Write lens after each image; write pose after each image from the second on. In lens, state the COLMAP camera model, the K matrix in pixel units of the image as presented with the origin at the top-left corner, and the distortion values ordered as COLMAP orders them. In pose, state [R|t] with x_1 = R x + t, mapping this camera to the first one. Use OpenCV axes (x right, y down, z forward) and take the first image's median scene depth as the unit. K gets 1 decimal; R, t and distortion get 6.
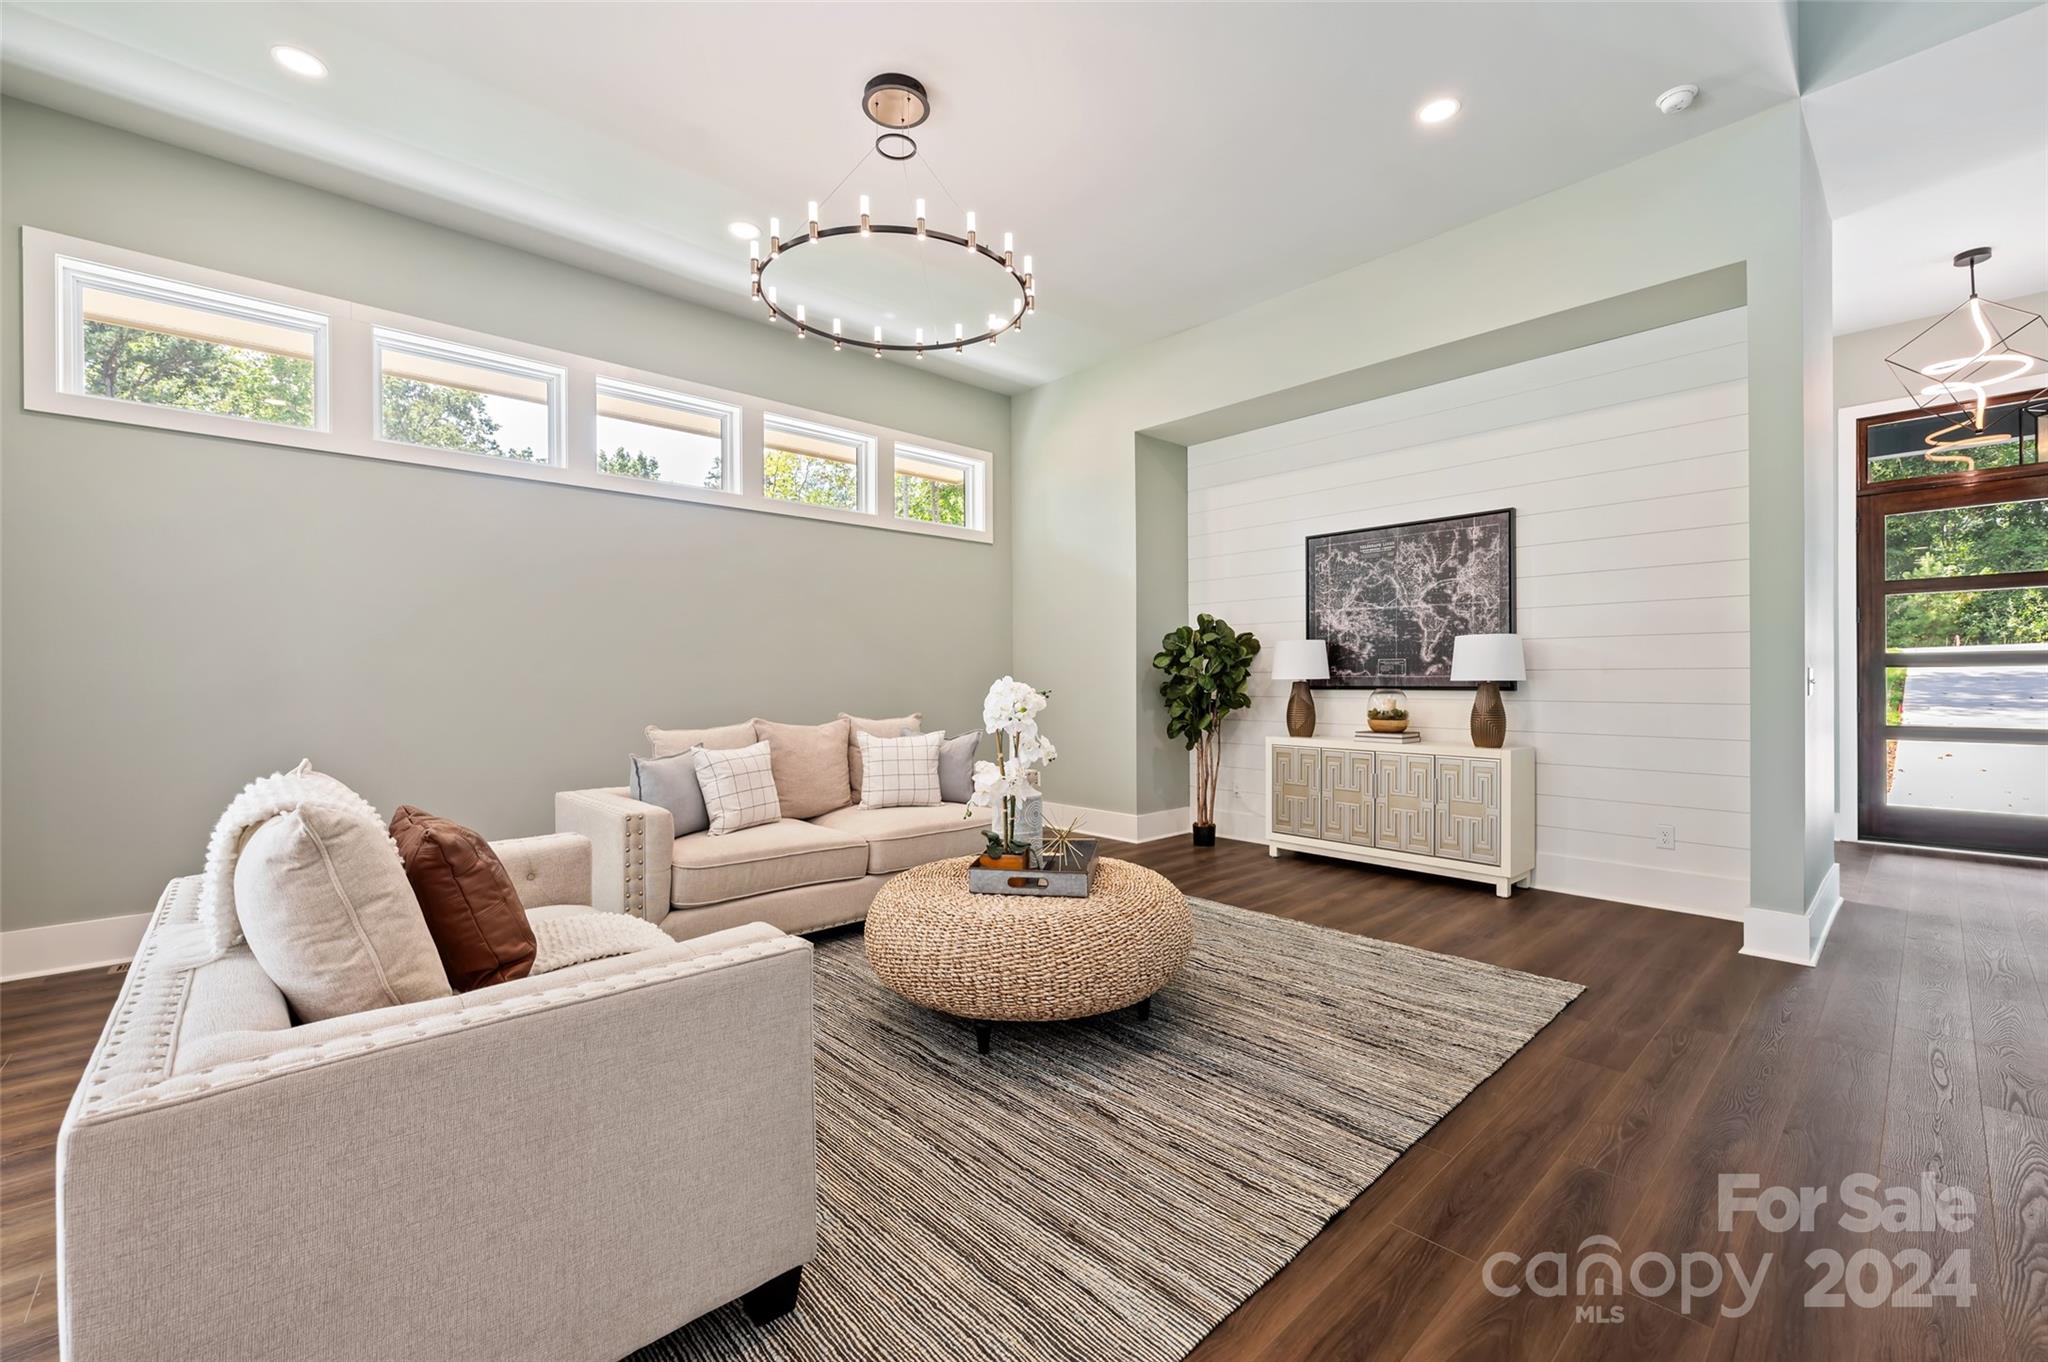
lens RADIAL K [[839.5, 0, 1027.8], [0, 839.5, 677.5], [0, 0, 1]] dist [0.001080, 0.000061]
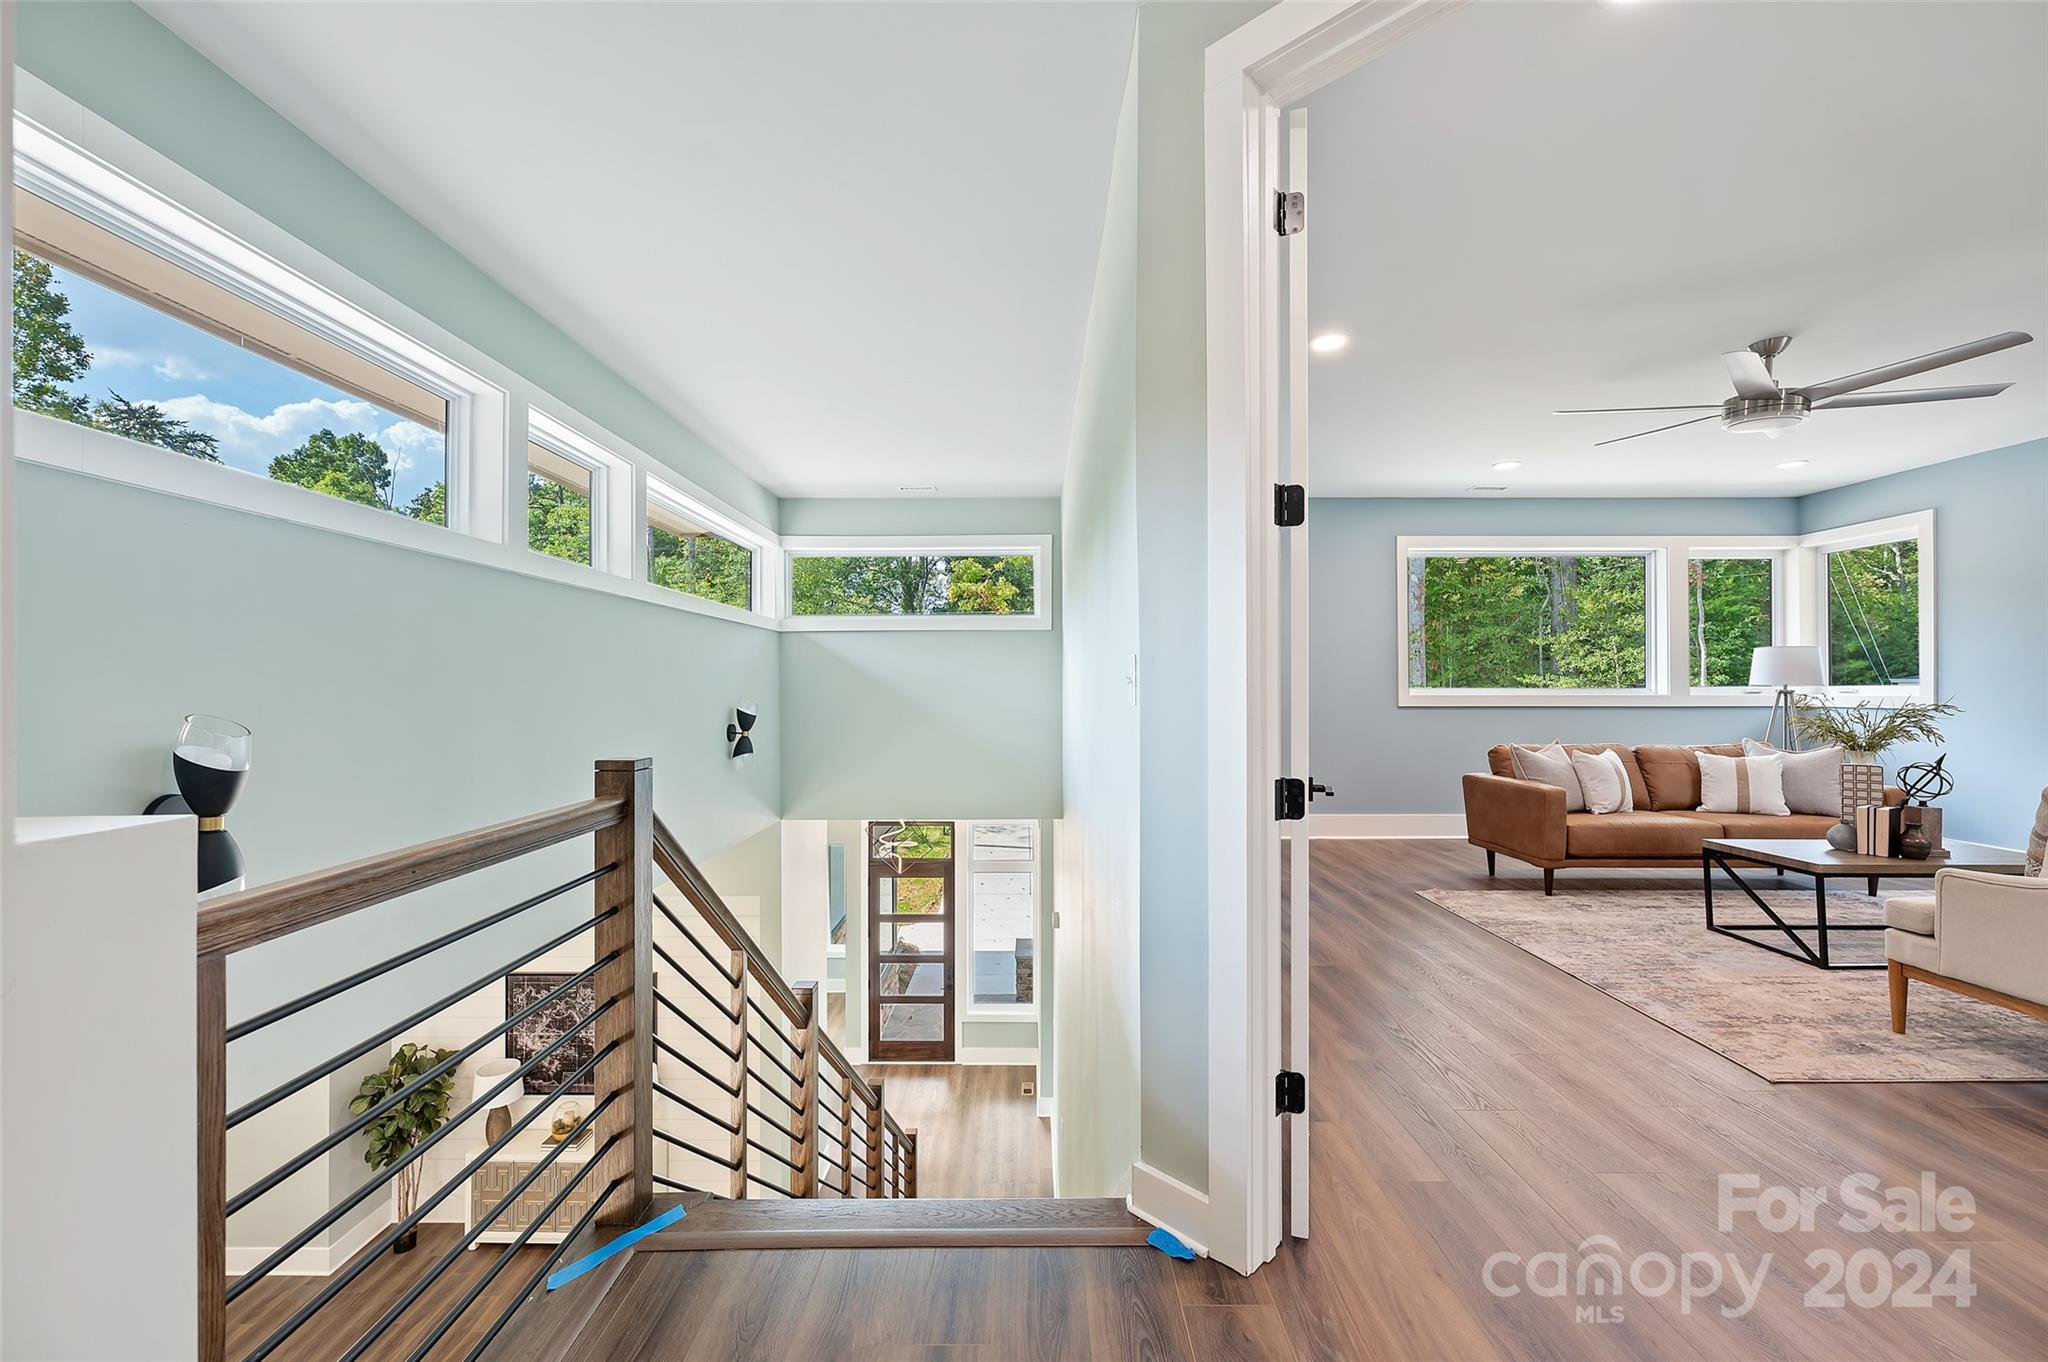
lens RADIAL K [[814.9, 0, 1028.0], [0, 814.9, 686.4], [0, 0, 1]] dist [-0.002087, -0.000231]
pose [[0.675563, 0.008922, 0.737249, -0.046871], [-0.003109, 0.999952, -0.009252, -0.636946], [-0.737296, 0.003958, 0.675558, -0.436615]]
